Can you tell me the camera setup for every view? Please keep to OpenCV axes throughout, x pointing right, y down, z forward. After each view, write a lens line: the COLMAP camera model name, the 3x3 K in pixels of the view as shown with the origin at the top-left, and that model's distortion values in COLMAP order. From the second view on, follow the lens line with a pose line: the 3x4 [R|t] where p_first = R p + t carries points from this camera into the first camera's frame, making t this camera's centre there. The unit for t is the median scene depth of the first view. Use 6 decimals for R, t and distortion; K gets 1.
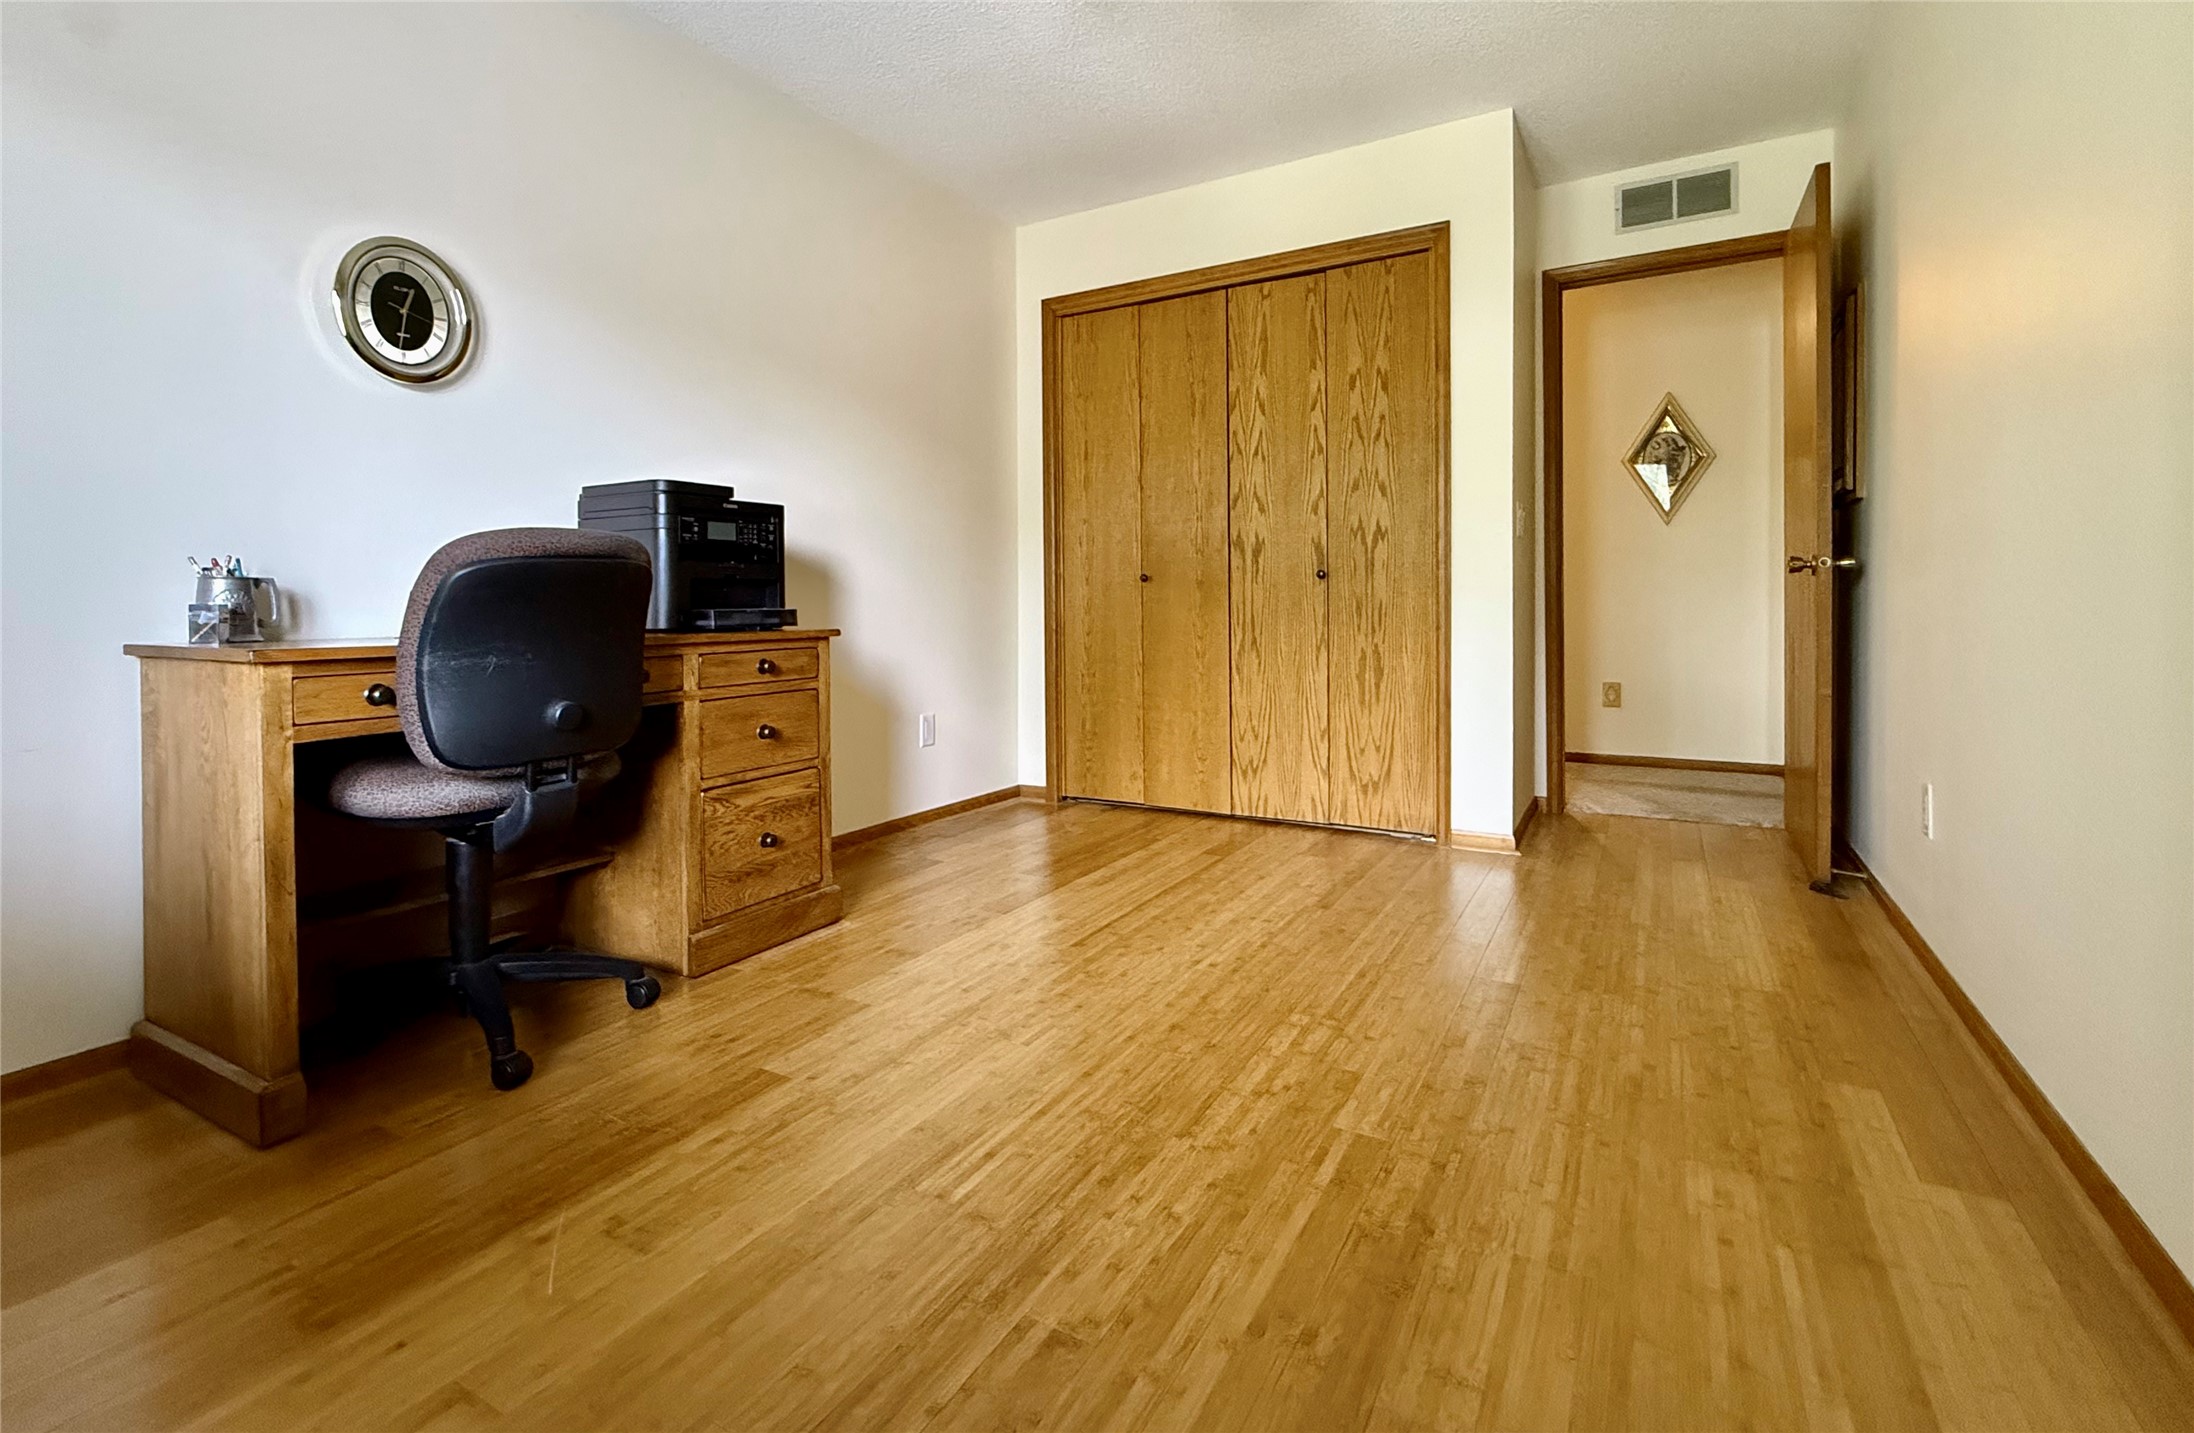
lens RADIAL K [[982.8, 0, 1096.9], [0, 982.8, 614.5], [0, 0, 1]] dist [0.001847, 0.000033]
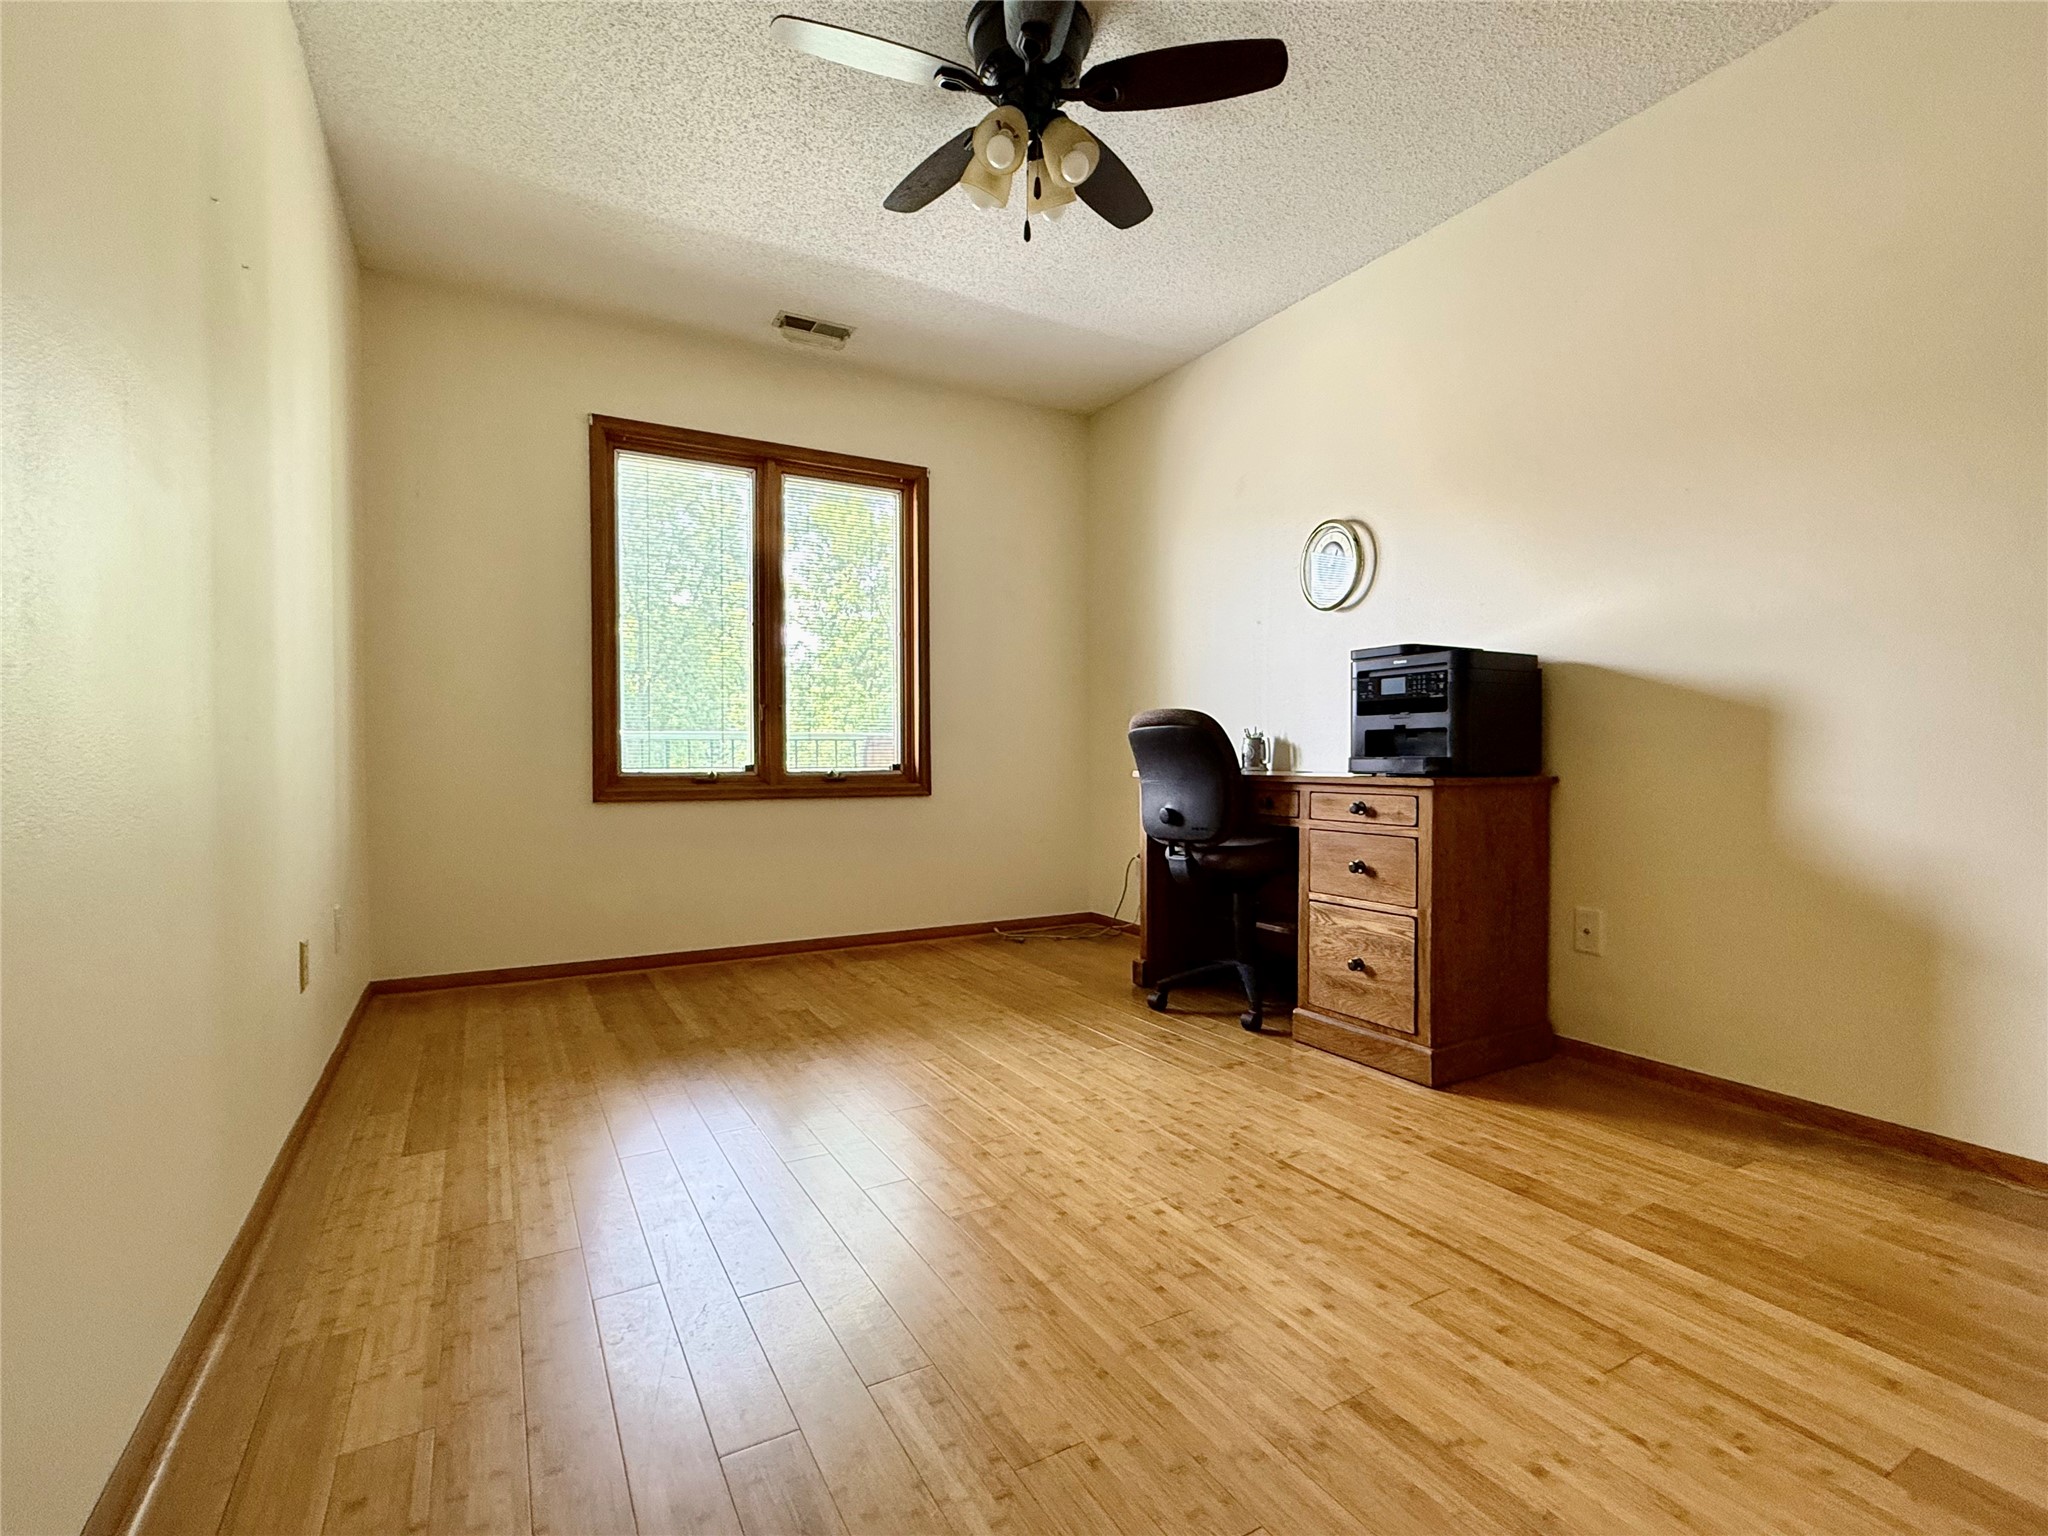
lens RADIAL K [[955.4, 0, 1024.0], [0, 955.4, 768.0], [0, 0, 1]] dist [-0.000812, -0.000354]
pose [[-0.512214, 0.016999, -0.858690, 0.803276], [-0.007083, 0.999687, 0.024015, -0.016469], [0.858829, 0.018383, -0.511933, 1.258256]]
